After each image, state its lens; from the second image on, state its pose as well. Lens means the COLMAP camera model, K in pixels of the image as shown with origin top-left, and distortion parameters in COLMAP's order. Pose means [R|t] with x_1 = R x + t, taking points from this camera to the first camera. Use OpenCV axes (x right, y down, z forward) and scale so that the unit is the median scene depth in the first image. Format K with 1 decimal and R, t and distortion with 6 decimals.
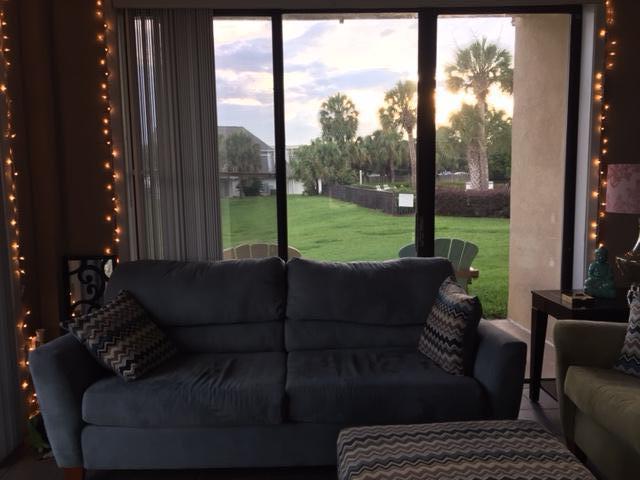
lens RADIAL K [[562.3, 0, 320.1], [0, 562.3, 233.0], [0, 0, 1]] dist [0.092983, -0.097700]
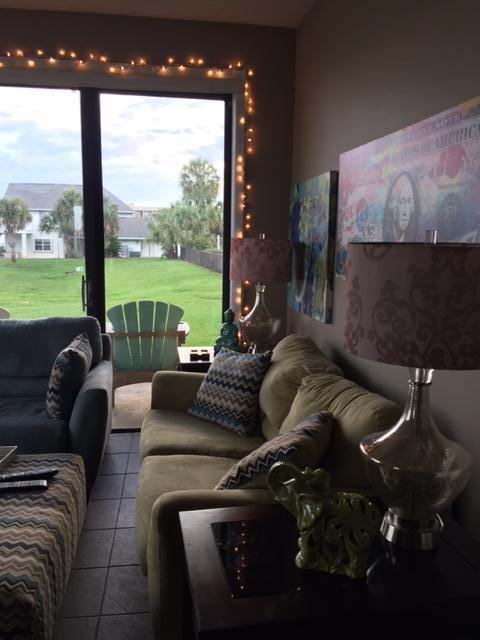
lens RADIAL K [[562.3, 0, 247.0], [0, 562.3, 315.2], [0, 0, 1]] dist [0.092983, -0.097700]
pose [[0.996466, 0.019435, 0.081717, 0.411748], [-0.021975, 0.999299, 0.030293, 0.000184], [-0.081071, -0.031981, 0.996195, -0.123095]]
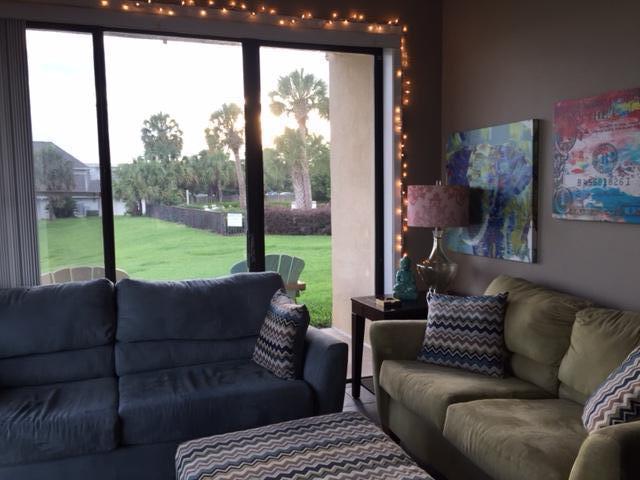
lens RADIAL K [[562.3, 0, 319.5], [0, 562.3, 234.1], [0, 0, 1]] dist [0.092983, -0.097700]
pose [[0.954938, -0.022551, 0.295948, -0.011514], [0.032471, 0.999062, -0.028647, 0.005657], [-0.295024, 0.036966, 0.954774, -0.040737]]
